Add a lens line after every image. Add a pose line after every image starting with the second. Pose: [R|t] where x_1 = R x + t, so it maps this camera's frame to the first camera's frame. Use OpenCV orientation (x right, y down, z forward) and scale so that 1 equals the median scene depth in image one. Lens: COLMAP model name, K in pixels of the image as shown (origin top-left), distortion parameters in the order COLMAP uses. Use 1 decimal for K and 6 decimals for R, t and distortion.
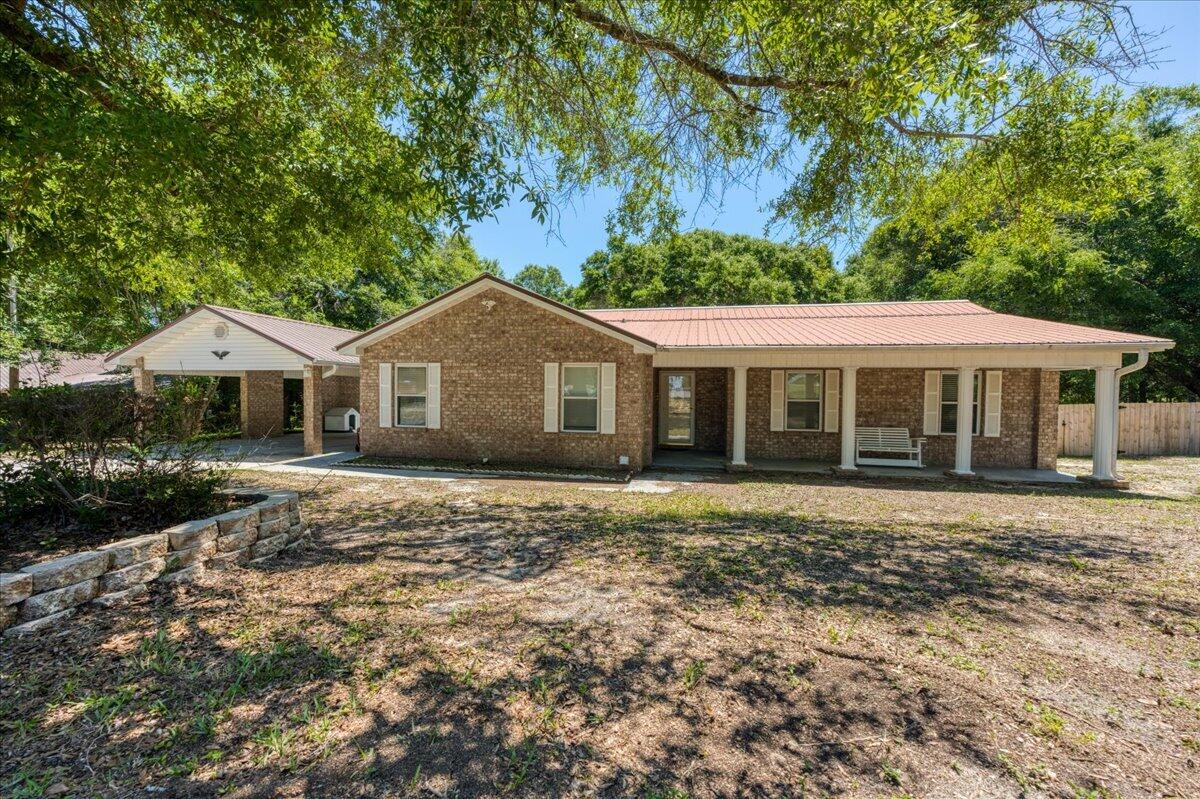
lens RADIAL K [[474.6, 0, 603.0], [0, 474.6, 406.4], [0, 0, 1]] dist [-0.001881, 0.000476]
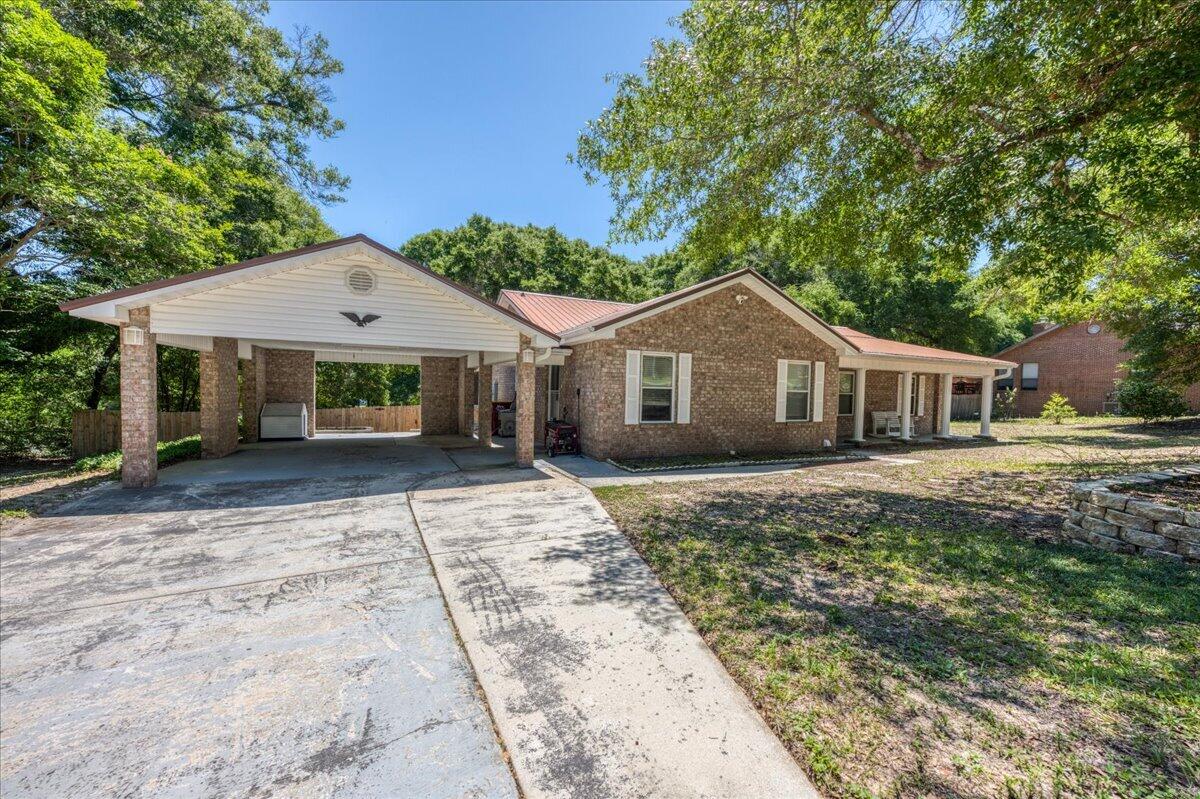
lens RADIAL K [[474.6, 0, 600.7], [0, 474.6, 410.9], [0, 0, 1]] dist [-0.001881, 0.000476]
pose [[0.794439, -0.021486, 0.606964, -1.080975], [0.006970, 0.999631, 0.026263, -0.004062], [-0.607304, -0.016634, 0.794295, 0.369385]]
